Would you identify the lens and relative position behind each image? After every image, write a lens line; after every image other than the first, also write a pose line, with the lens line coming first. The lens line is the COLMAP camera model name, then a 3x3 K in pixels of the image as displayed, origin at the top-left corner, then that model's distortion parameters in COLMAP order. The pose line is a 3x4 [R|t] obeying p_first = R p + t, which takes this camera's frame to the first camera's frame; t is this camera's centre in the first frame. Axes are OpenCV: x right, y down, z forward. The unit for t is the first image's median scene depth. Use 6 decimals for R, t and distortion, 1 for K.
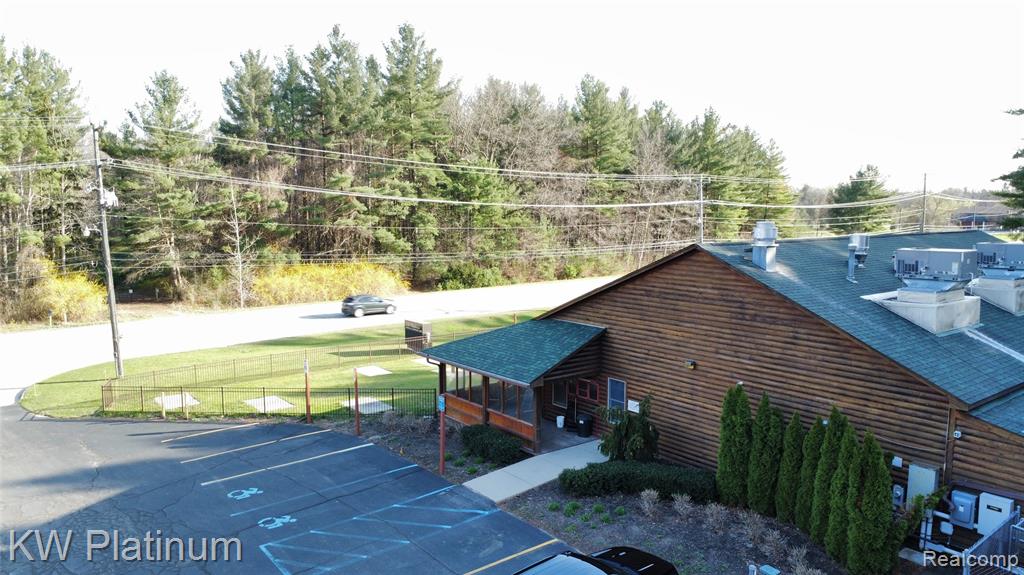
lens RADIAL K [[740.4, 0, 512.0], [0, 740.4, 287.5], [0, 0, 1]] dist [-0.001394, -0.000504]
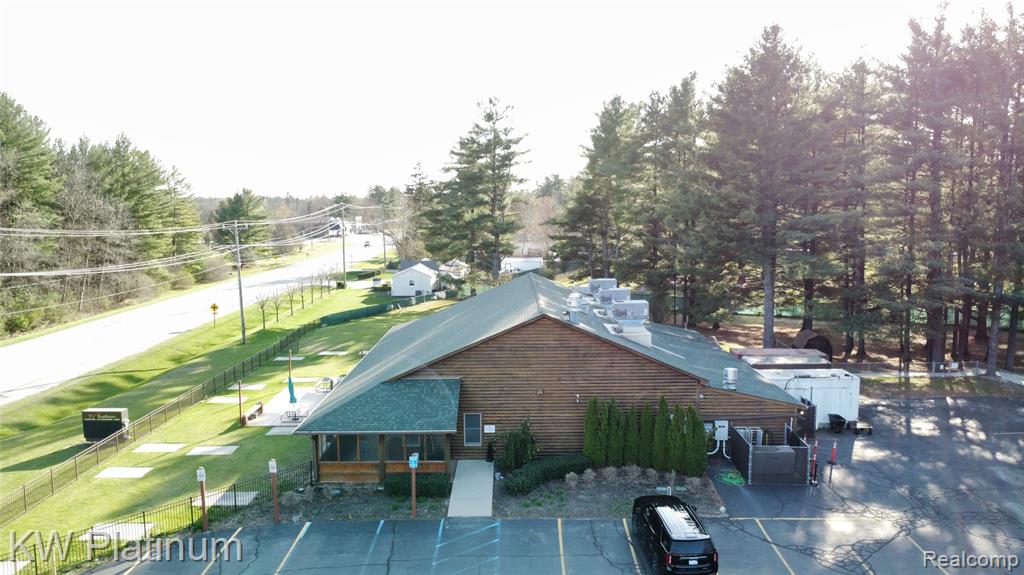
lens RADIAL K [[714.1, 0, 512.0], [0, 714.1, 287.5], [0, 0, 1]] dist [-0.000053, -0.000217]
pose [[0.633145, -0.093233, 0.768398, -0.897256], [0.098353, 0.994363, 0.039608, -0.171007], [-0.767759, 0.050496, 0.638746, 0.081809]]
